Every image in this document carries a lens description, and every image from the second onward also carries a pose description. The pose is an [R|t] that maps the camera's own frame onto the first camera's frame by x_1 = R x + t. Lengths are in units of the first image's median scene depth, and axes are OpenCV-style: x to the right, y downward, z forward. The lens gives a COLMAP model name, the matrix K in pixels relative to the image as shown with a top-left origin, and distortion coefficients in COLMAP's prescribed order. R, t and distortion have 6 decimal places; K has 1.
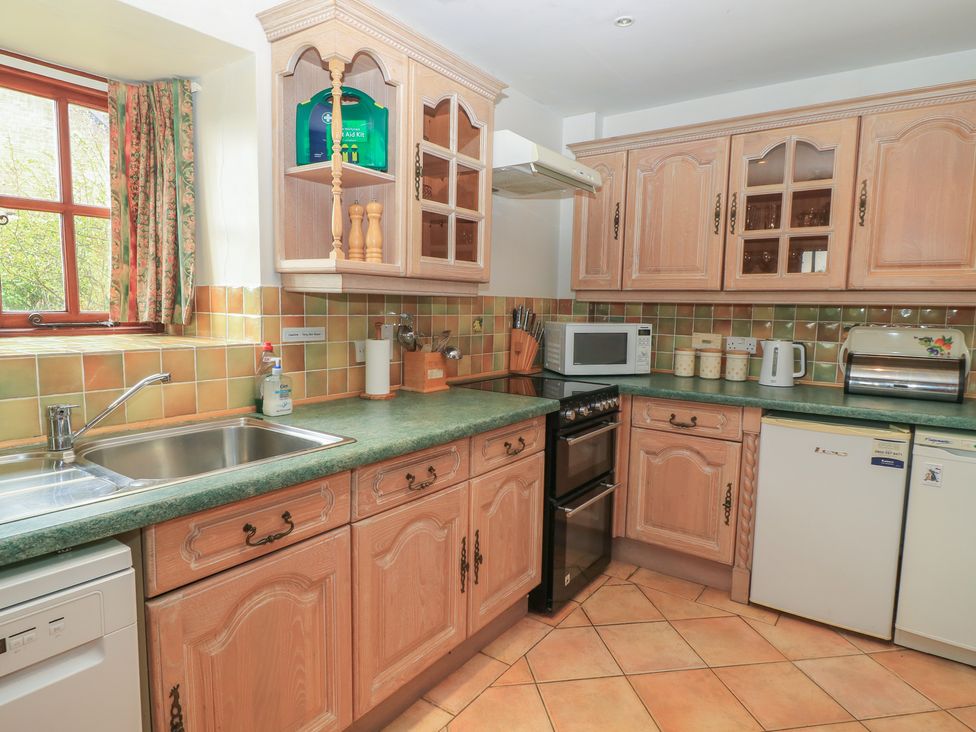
lens RADIAL K [[588.0, 0, 489.7], [0, 588.0, 366.1], [0, 0, 1]] dist [0.000906, -0.009542]
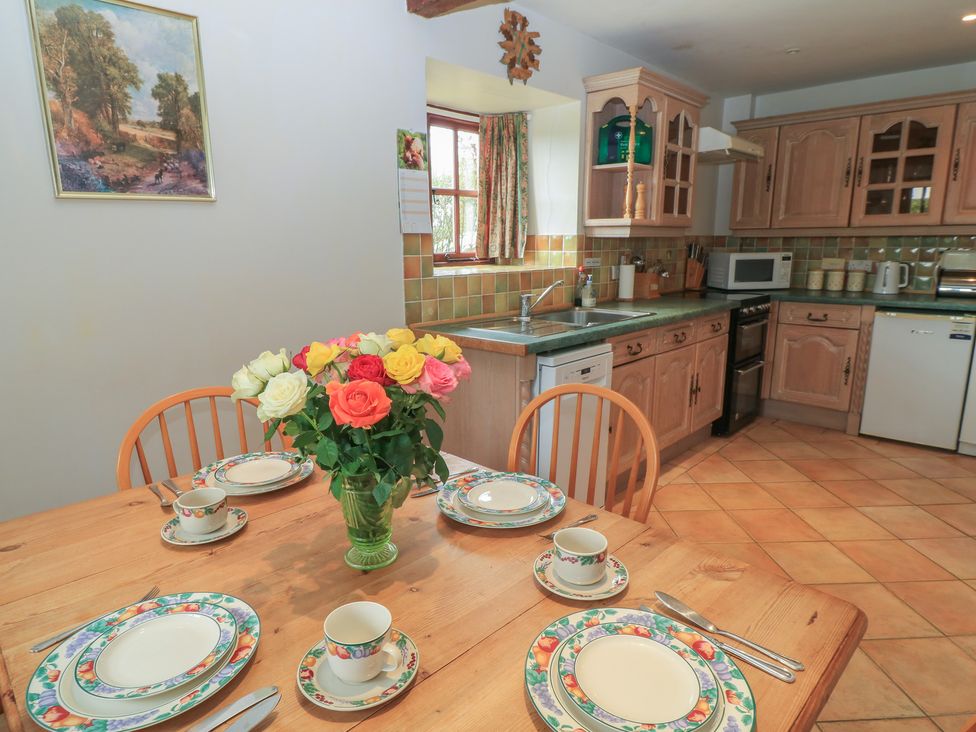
lens RADIAL K [[588.0, 0, 484.9], [0, 588.0, 366.6], [0, 0, 1]] dist [0.000906, -0.009542]
pose [[0.990630, 0.000965, -0.136570, -0.333837], [0.013368, 0.994488, 0.103995, 0.057147], [0.135918, -0.104847, 0.985157, -0.657620]]
